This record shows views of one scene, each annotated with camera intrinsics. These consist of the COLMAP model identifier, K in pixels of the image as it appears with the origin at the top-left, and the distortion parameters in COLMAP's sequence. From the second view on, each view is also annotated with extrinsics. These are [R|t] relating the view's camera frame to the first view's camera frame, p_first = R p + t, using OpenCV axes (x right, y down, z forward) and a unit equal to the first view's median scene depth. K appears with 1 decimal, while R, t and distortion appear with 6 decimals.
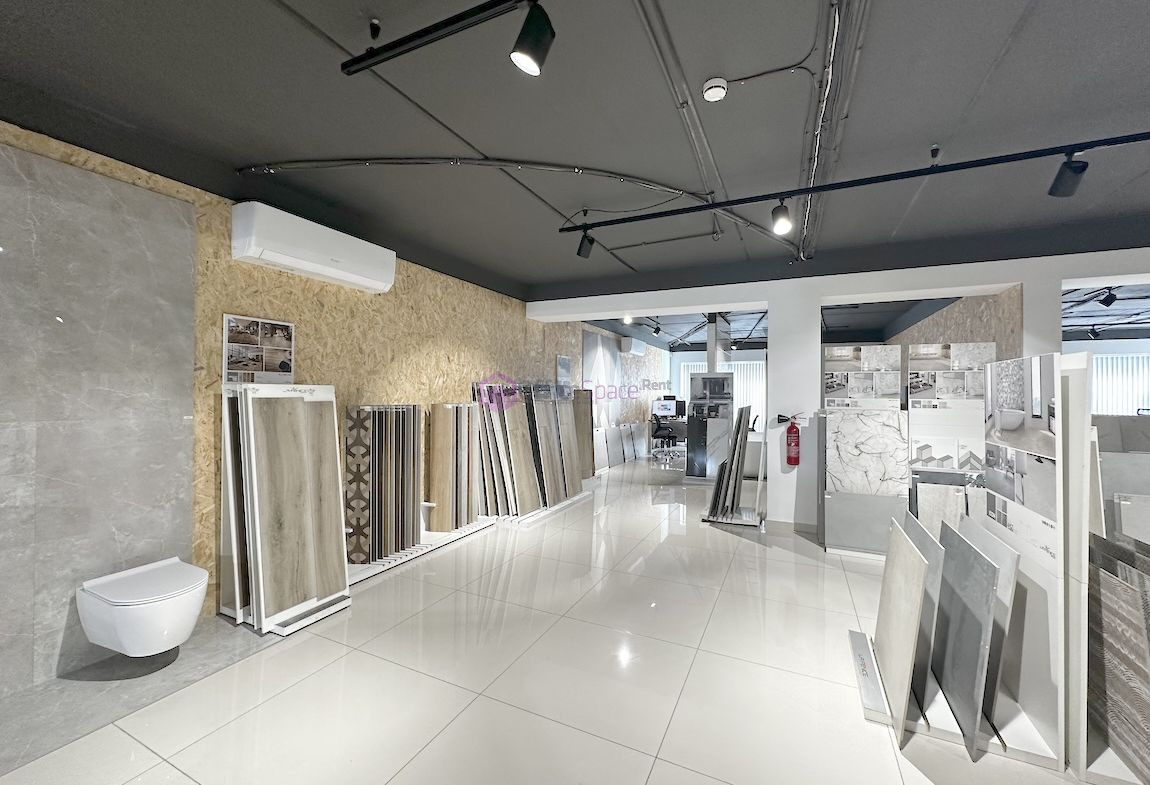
lens RADIAL K [[459.6, 0, 576.0], [0, 459.6, 390.9], [0, 0, 1]] dist [0.000748, 0.000027]
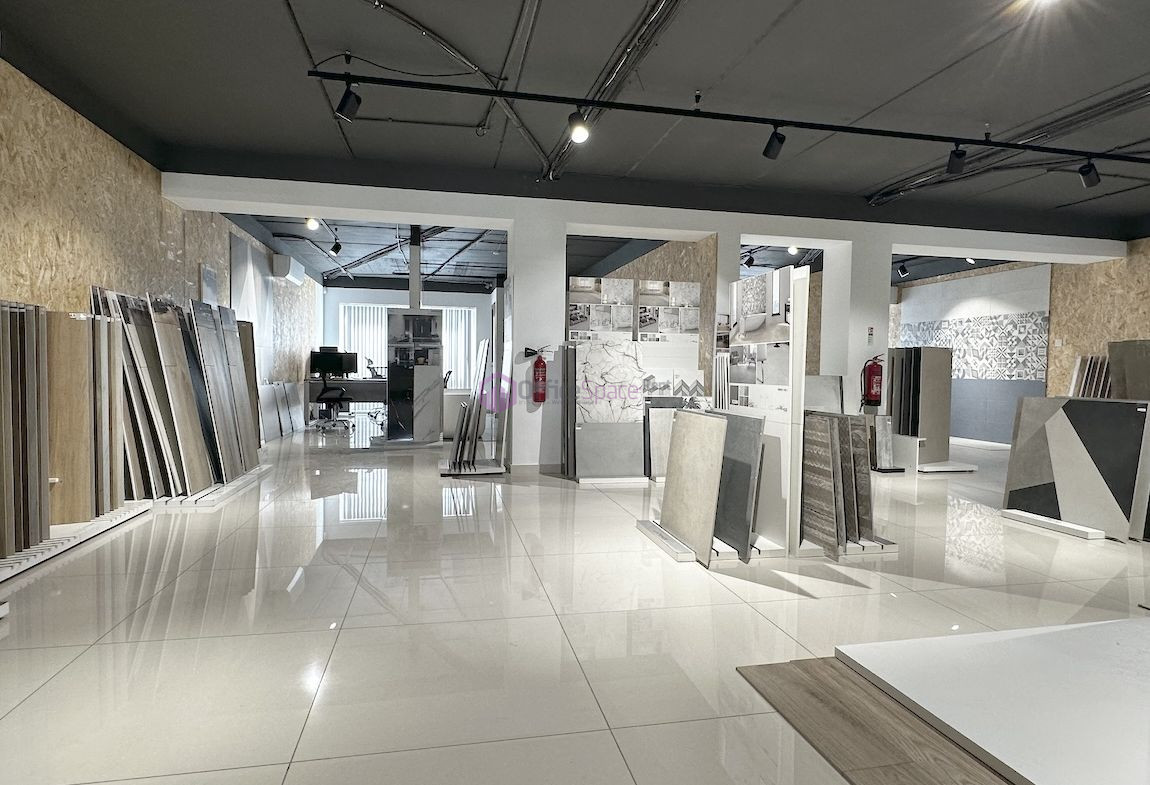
lens RADIAL K [[643.8, 0, 572.3], [0, 643.8, 395.2], [0, 0, 1]] dist [-0.003055, 0.000208]
pose [[0.792736, -0.021247, 0.609195, -0.269246], [-0.009323, 0.998853, 0.046968, 0.087145], [-0.609494, -0.042913, 0.791628, -0.065586]]
